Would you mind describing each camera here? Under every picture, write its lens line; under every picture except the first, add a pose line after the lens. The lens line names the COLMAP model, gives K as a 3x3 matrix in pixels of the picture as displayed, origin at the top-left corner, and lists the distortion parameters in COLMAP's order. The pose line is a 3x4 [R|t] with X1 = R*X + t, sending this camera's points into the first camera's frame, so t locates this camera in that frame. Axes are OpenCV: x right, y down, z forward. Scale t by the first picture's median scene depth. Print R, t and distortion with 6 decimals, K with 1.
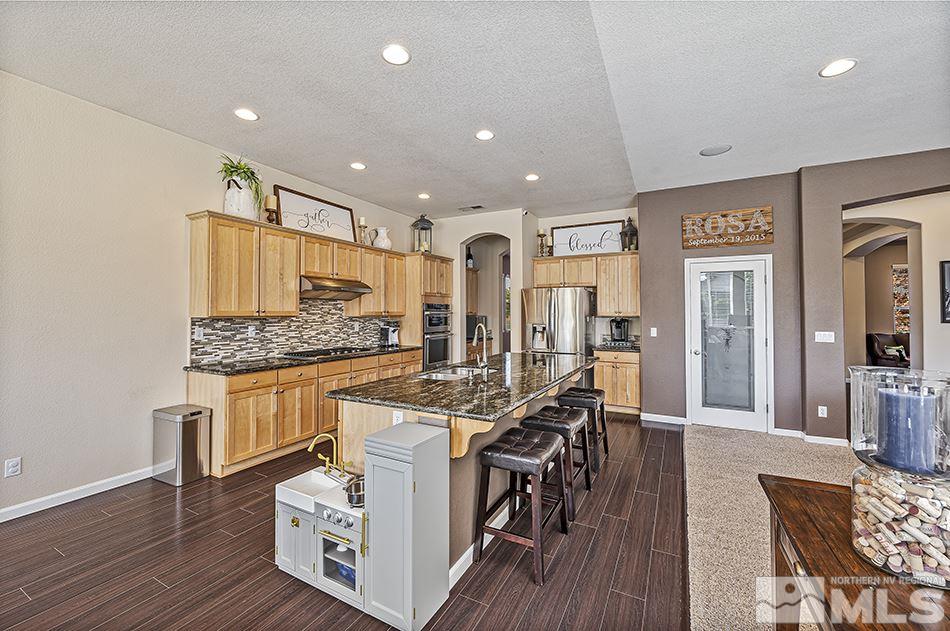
lens RADIAL K [[394.9, 0, 480.0], [0, 394.9, 310.0], [0, 0, 1]] dist [-0.000037, 0.000030]
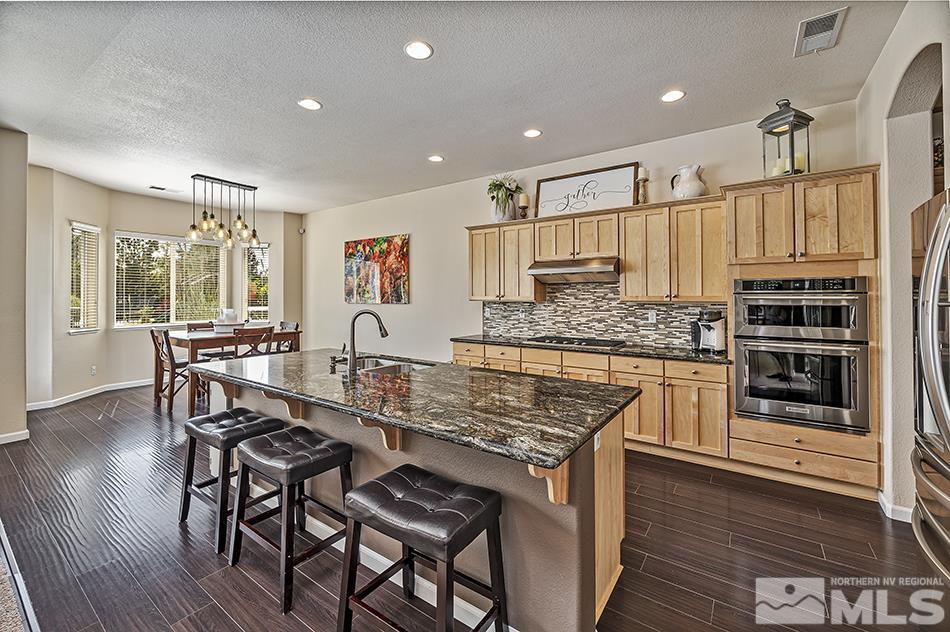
lens RADIAL K [[389.3, 0, 471.1], [0, 389.3, 296.7], [0, 0, 1]] dist [-0.001691, -0.000169]
pose [[-0.142711, -0.004431, -0.989754, 0.507982], [0.006166, 0.999967, -0.005366, 0.007879], [0.989745, -0.006869, -0.142679, 0.863162]]
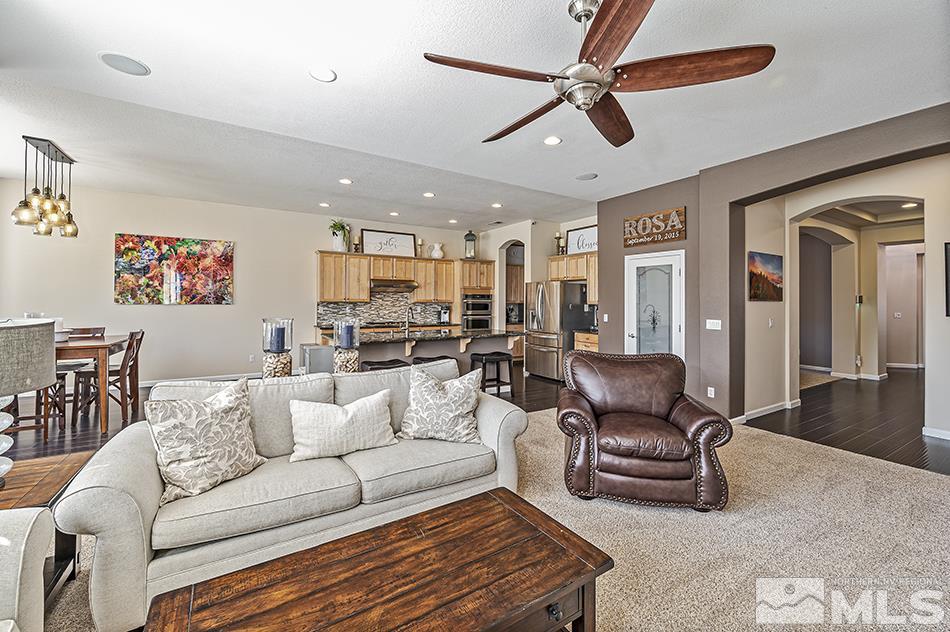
lens RADIAL K [[403.2, 0, 475.4], [0, 403.2, 296.1], [0, 0, 1]] dist [-0.001666, -0.000304]
pose [[0.850966, 0.000447, -0.525220, 0.795789], [-0.003559, 0.999982, -0.004915, -0.002422], [0.525208, 0.006052, 0.850952, -0.261911]]
